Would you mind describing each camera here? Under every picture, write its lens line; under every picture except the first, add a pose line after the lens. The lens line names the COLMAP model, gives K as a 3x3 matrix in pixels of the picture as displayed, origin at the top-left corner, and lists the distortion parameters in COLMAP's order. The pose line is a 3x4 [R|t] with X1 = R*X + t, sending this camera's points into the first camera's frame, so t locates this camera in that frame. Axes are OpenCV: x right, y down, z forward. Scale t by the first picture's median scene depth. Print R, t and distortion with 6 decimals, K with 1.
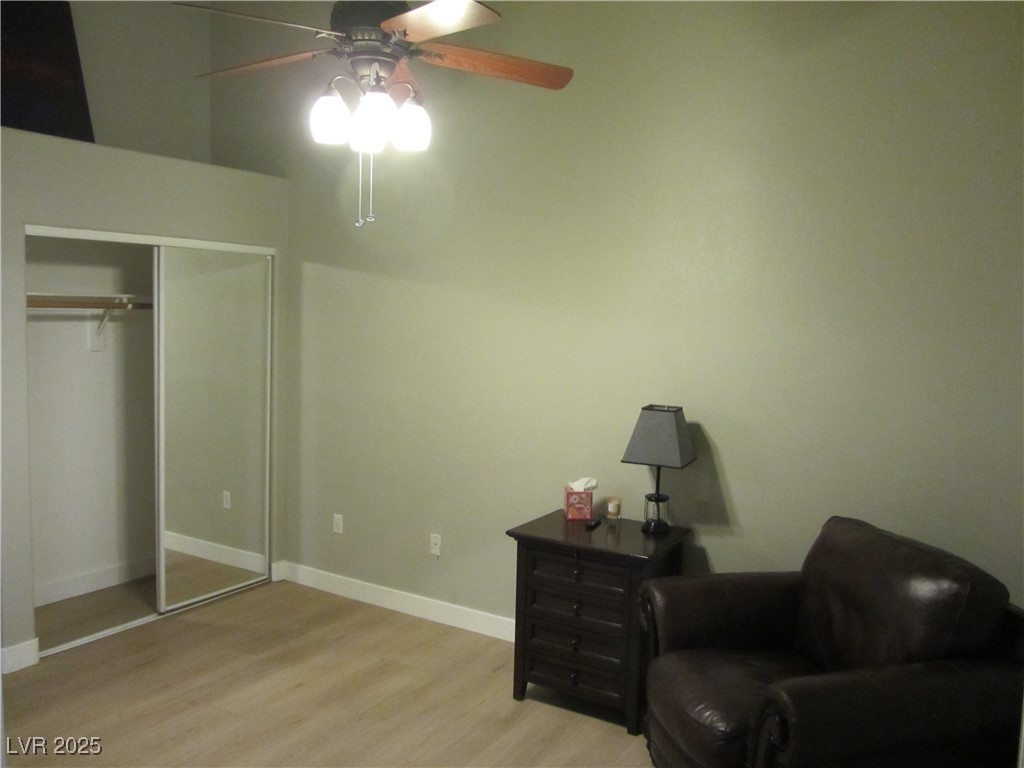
lens RADIAL K [[844.5, 0, 511.7], [0, 844.5, 380.4], [0, 0, 1]] dist [-0.042004, 0.012211]
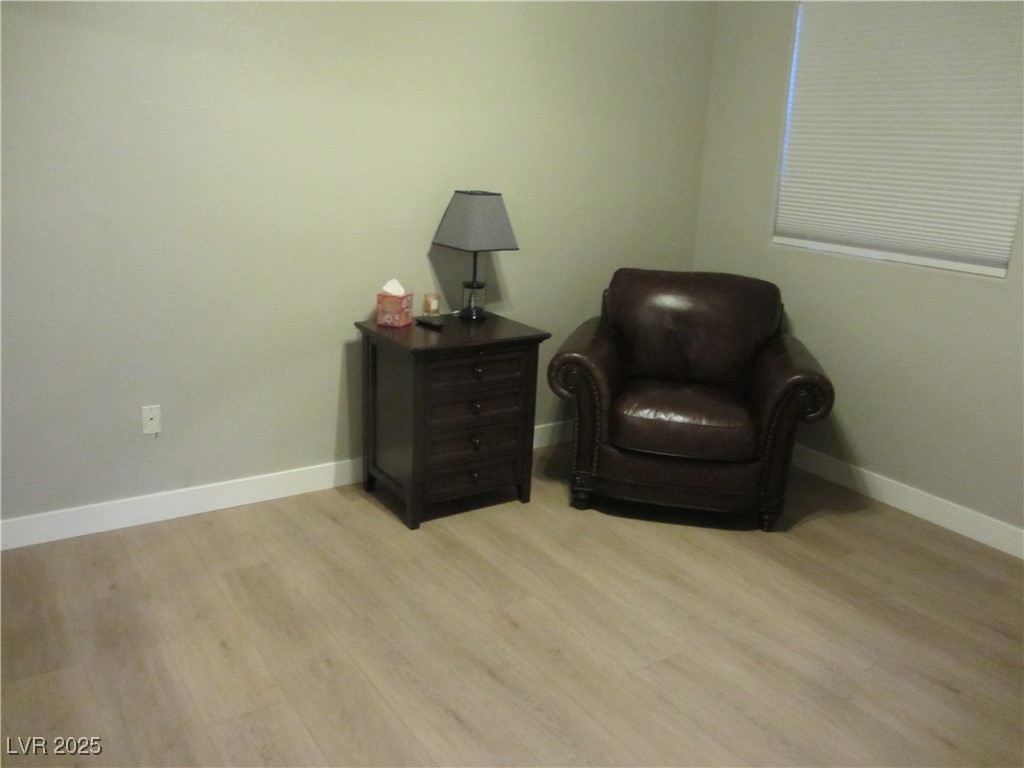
lens RADIAL K [[844.5, 0, 511.7], [0, 844.5, 380.4], [0, 0, 1]] dist [-0.042004, 0.012211]
pose [[0.428541, -0.256840, 0.866248, -0.677414], [0.048774, 0.963924, 0.261671, -0.008875], [-0.902205, -0.069886, 0.425608, 0.509859]]
